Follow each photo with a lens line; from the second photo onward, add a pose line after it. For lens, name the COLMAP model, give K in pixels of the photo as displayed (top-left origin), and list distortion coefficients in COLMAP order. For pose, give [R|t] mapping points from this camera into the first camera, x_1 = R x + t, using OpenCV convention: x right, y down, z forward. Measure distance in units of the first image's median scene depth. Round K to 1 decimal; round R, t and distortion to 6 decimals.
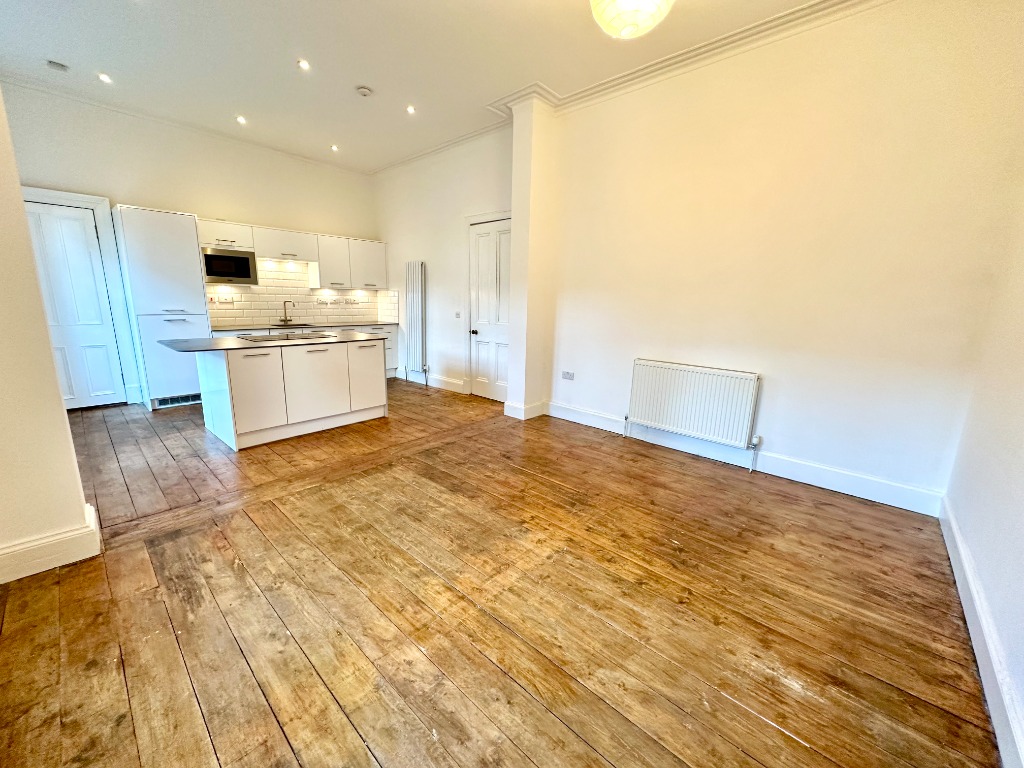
lens RADIAL K [[407.0, 0, 511.0], [0, 407.0, 382.8], [0, 0, 1]] dist [-0.000669, 0.000061]
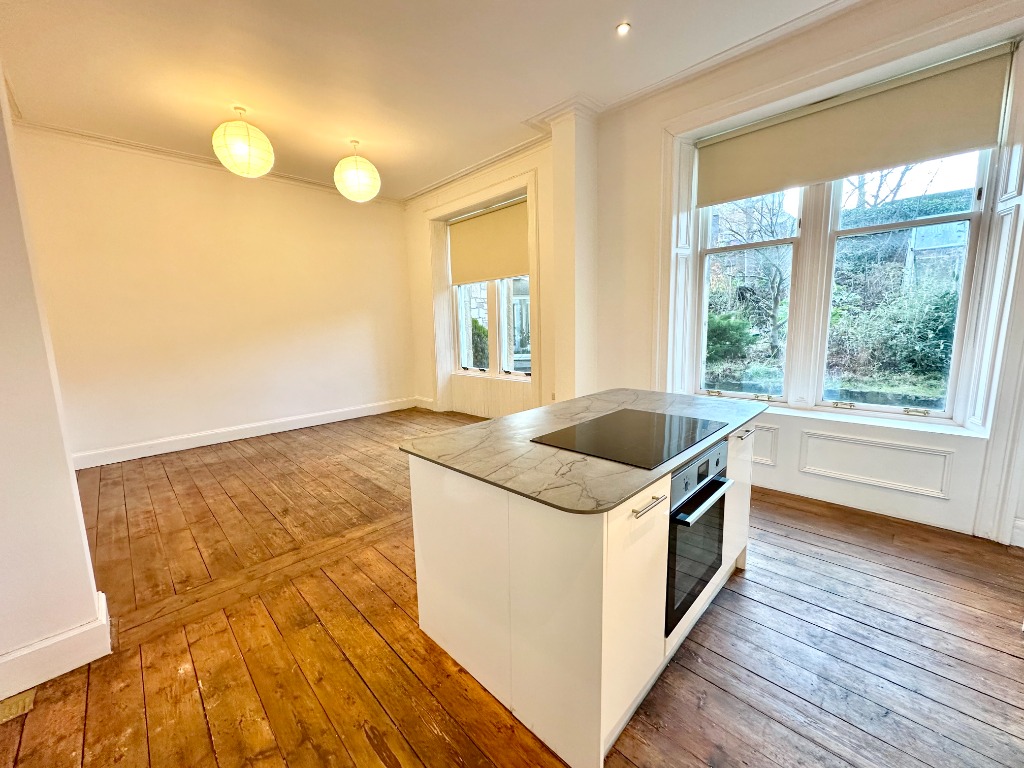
lens RADIAL K [[407.0, 0, 511.0], [0, 407.0, 382.8], [0, 0, 1]] dist [-0.000669, 0.000061]
pose [[-0.998428, -0.005518, 0.055778, -0.595418], [0.014095, 0.938445, 0.345140, -0.410313], [-0.054249, 0.345384, -0.936892, 1.853911]]
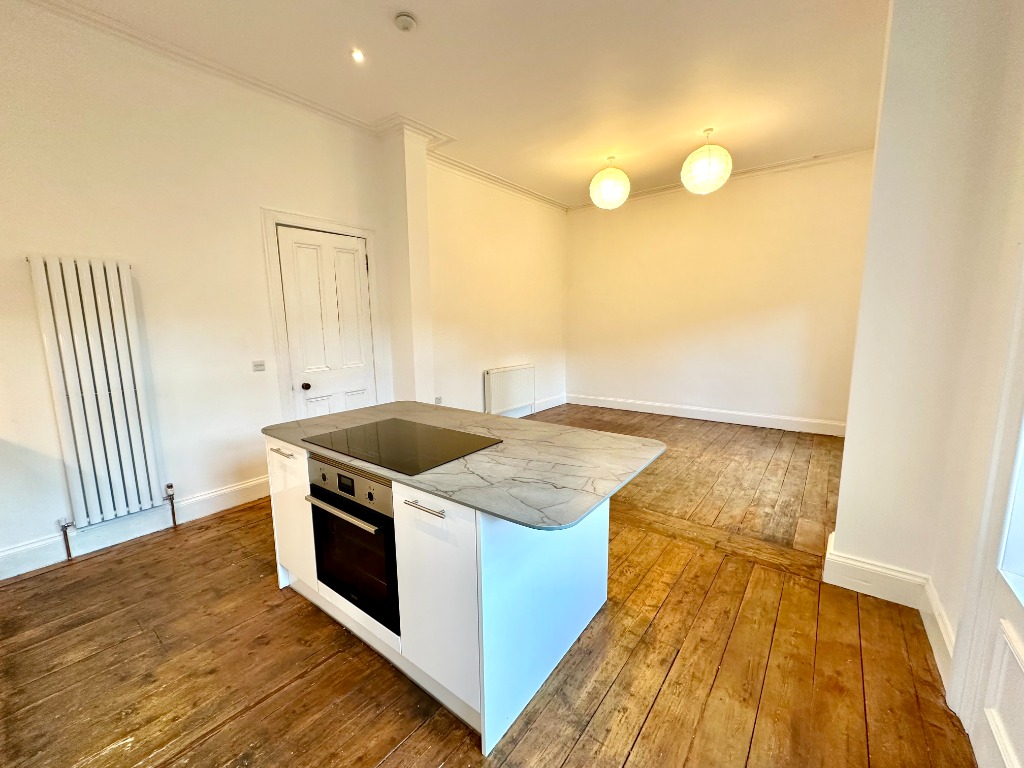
lens RADIAL K [[407.0, 0, 511.0], [0, 407.0, 382.8], [0, 0, 1]] dist [-0.000669, 0.000061]
pose [[-0.073927, -0.167222, 0.983144, -1.316520], [0.212378, 0.960587, 0.179355, -0.304696], [-0.974387, 0.222057, -0.035499, 1.187925]]
